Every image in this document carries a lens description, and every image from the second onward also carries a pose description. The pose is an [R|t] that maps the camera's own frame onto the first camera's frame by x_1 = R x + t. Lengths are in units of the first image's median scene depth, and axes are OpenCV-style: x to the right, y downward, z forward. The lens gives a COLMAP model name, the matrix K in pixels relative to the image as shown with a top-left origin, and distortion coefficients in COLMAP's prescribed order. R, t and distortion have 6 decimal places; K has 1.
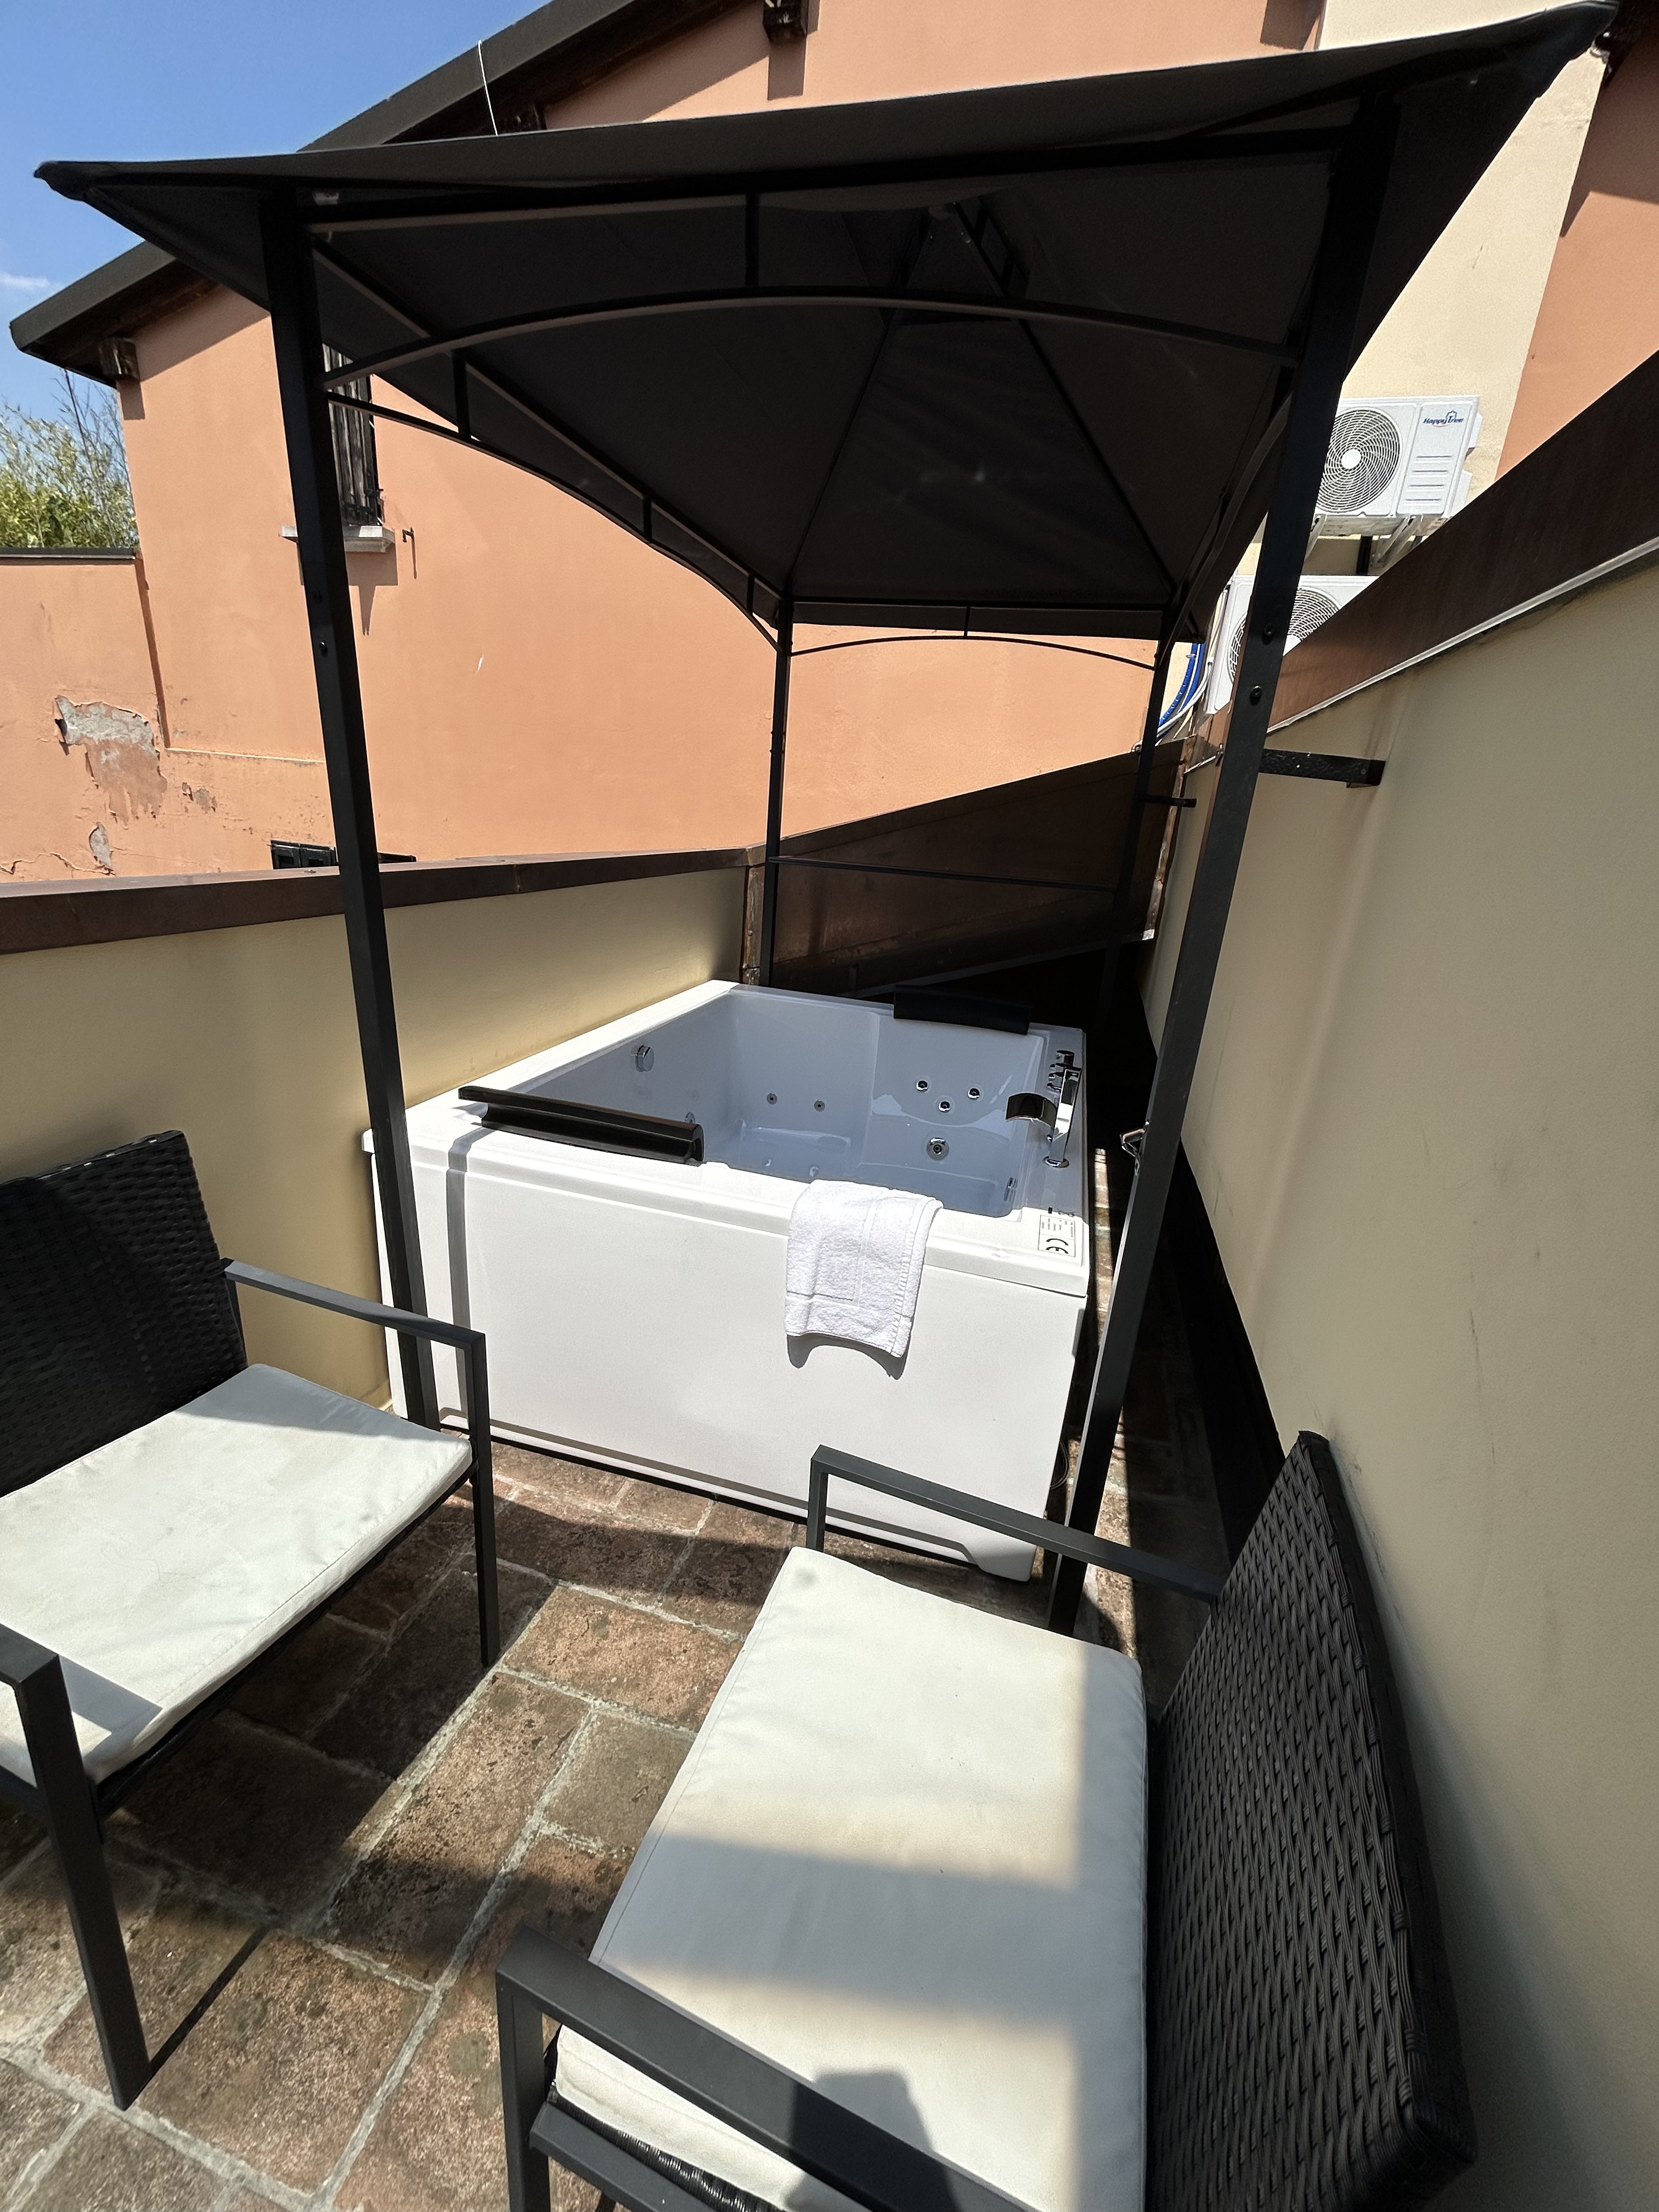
lens RADIAL K [[890.6, 0, 828.7], [0, 890.6, 1102.1], [0, 0, 1]] dist [-0.000706, 0.000937]
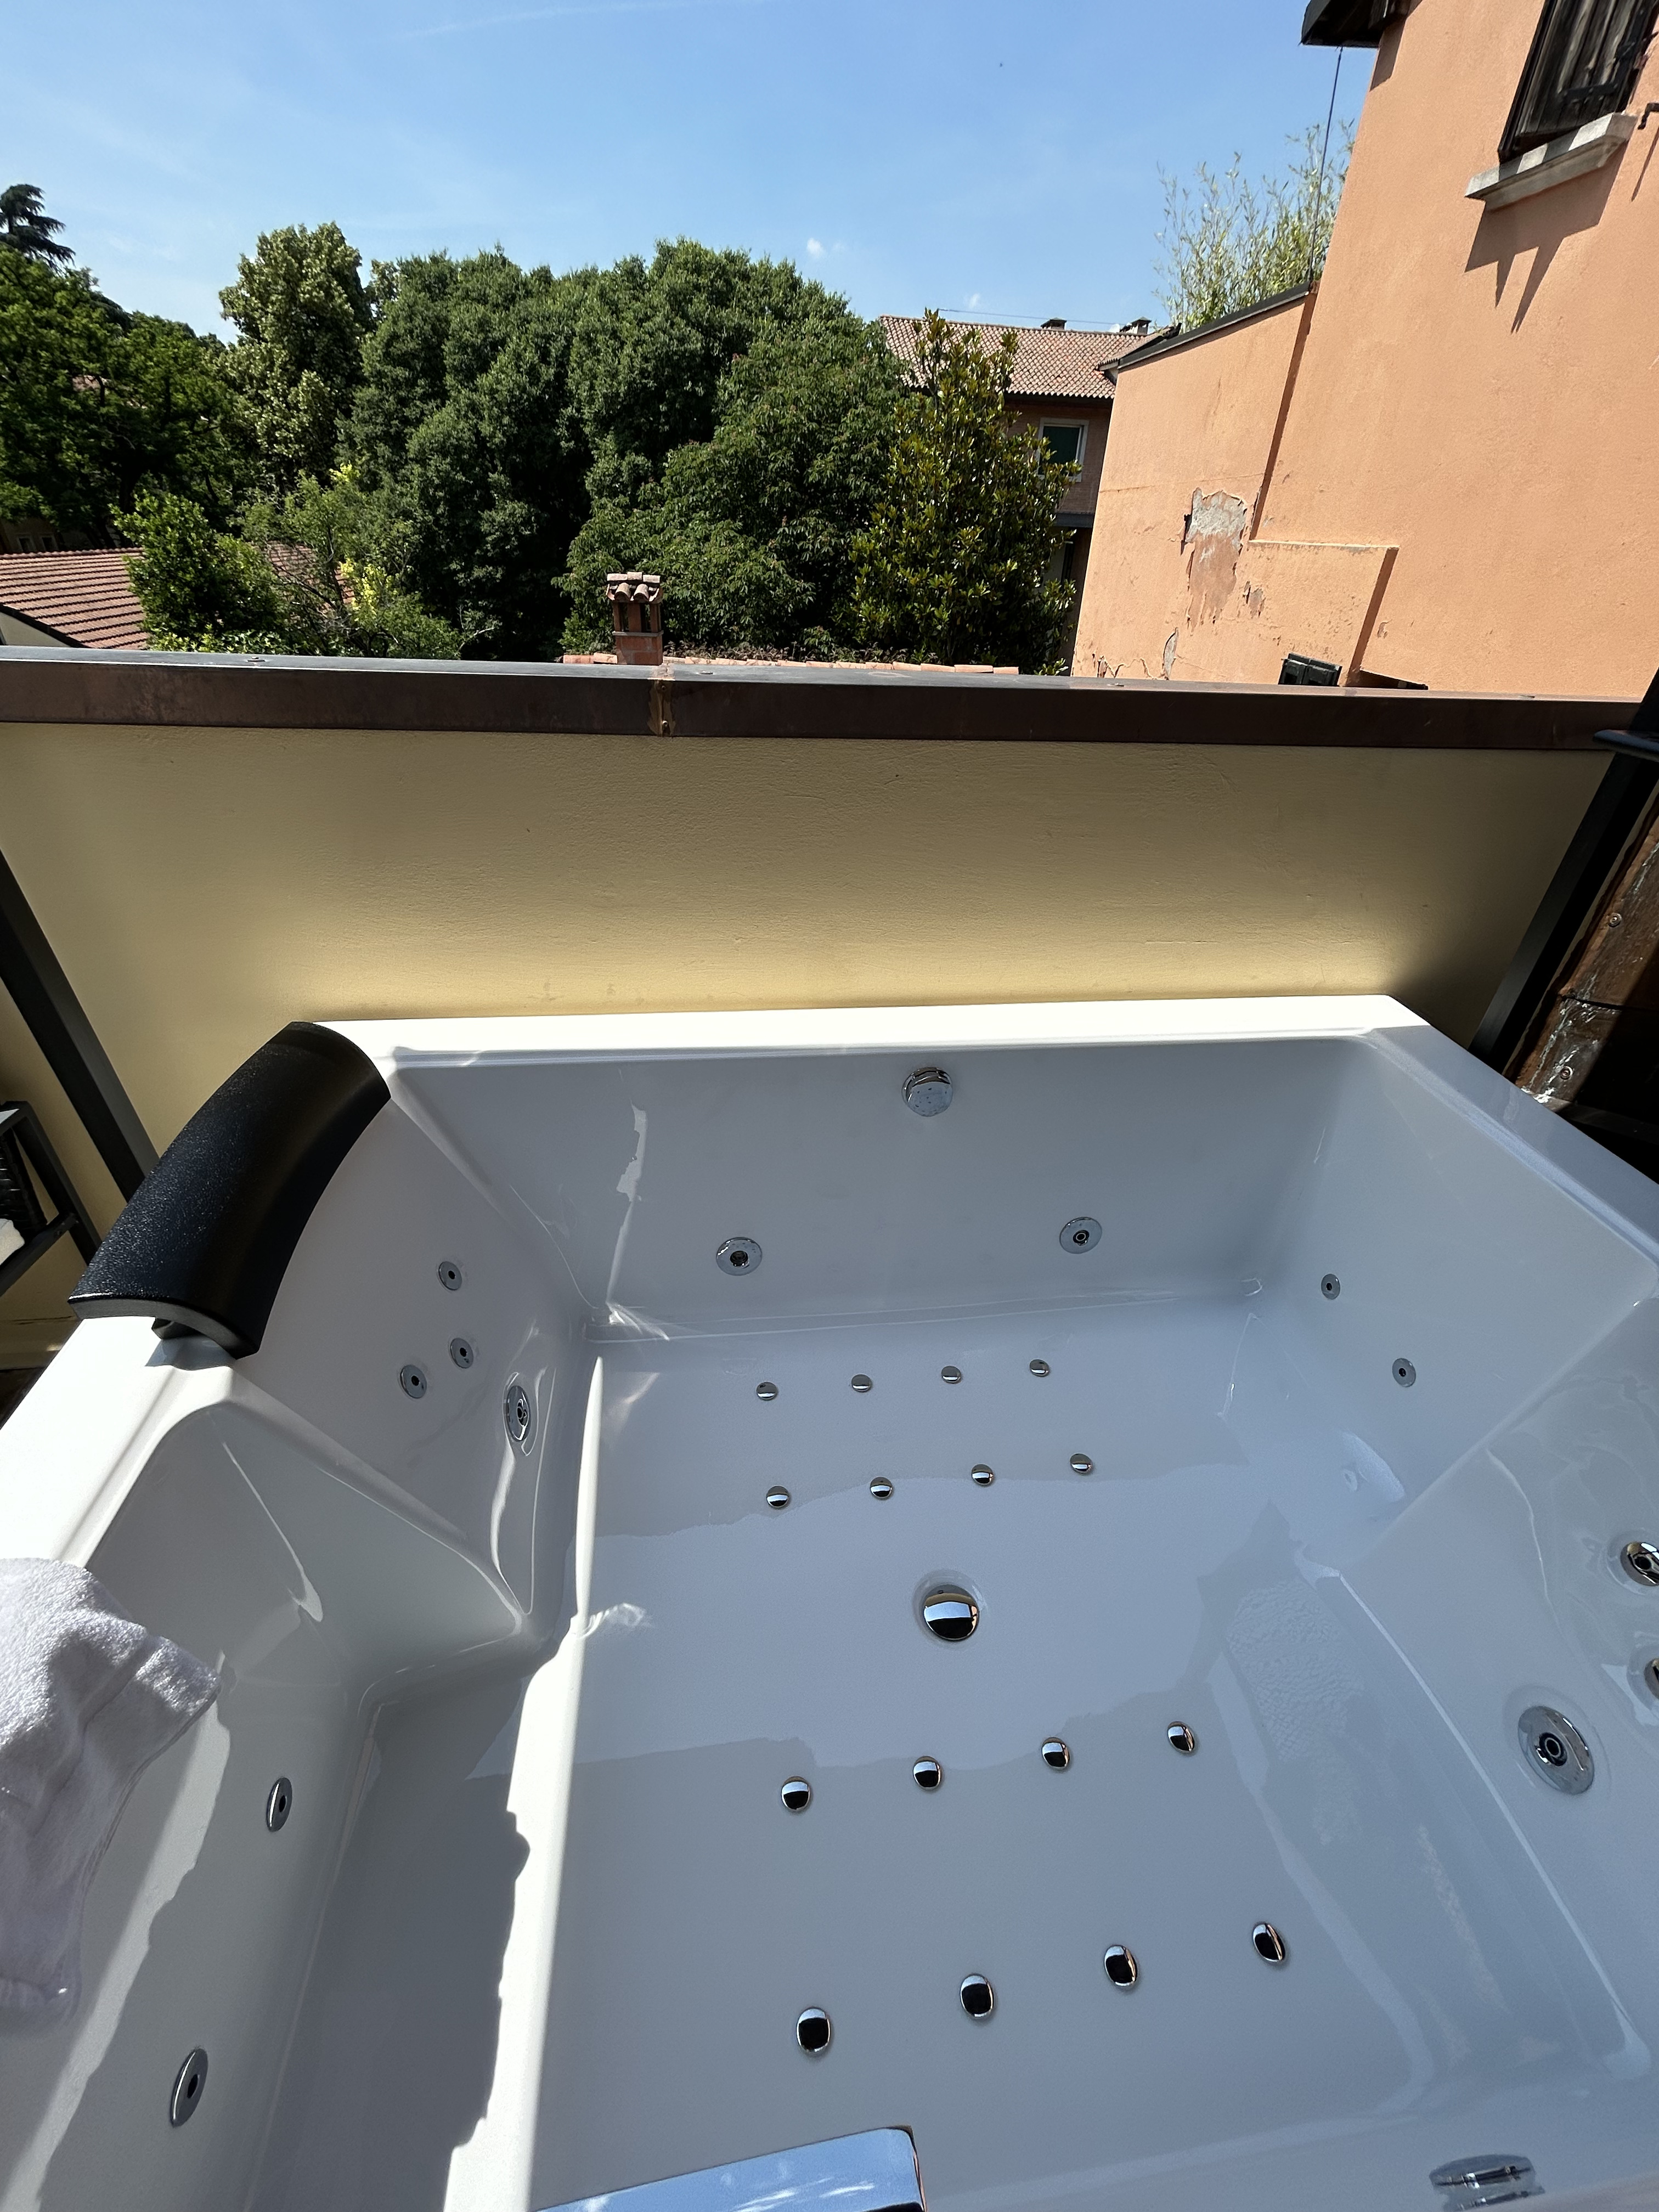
lens RADIAL K [[890.6, 0, 830.0], [0, 890.6, 1100.5], [0, 0, 1]] dist [-0.000706, 0.000937]
pose [[0.385883, 0.448675, -0.806093, 0.075727], [-0.303748, 0.886840, 0.348213, -0.080314], [0.871109, 0.110480, 0.478500, 0.264944]]
